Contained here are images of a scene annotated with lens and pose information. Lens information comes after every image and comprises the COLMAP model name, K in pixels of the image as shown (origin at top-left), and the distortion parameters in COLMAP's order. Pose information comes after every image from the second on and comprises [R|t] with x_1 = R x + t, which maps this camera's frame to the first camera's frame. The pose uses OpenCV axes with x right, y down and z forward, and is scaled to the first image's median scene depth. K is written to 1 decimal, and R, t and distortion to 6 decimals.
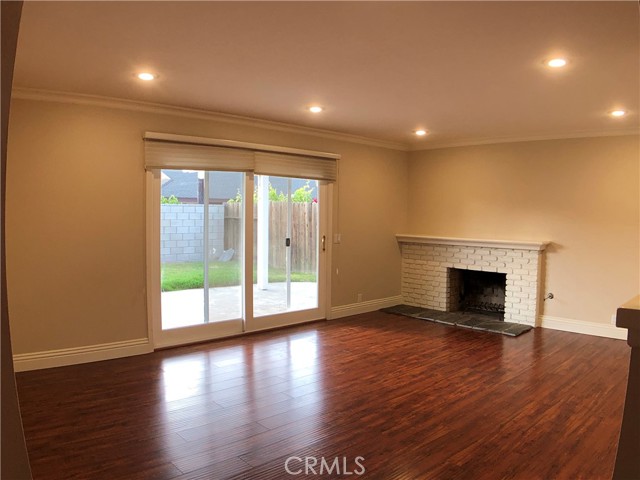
lens RADIAL K [[469.3, 0, 320.0], [0, 469.3, 240.0], [0, 0, 1]] dist [-0.232908, 0.048361]
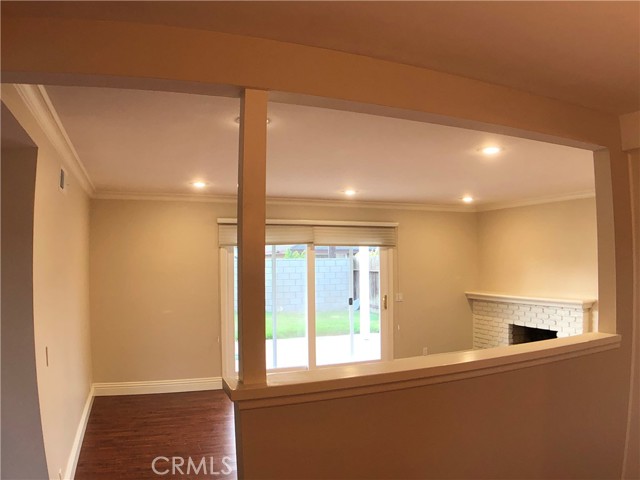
lens RADIAL K [[469.3, 0, 320.0], [0, 469.3, 240.0], [0, 0, 1]] dist [-0.232908, 0.048361]
pose [[0.933472, -0.033828, -0.357051, 0.266277], [0.000072, 0.995559, -0.094135, -0.036463], [0.358650, 0.087846, 0.929329, -0.105623]]
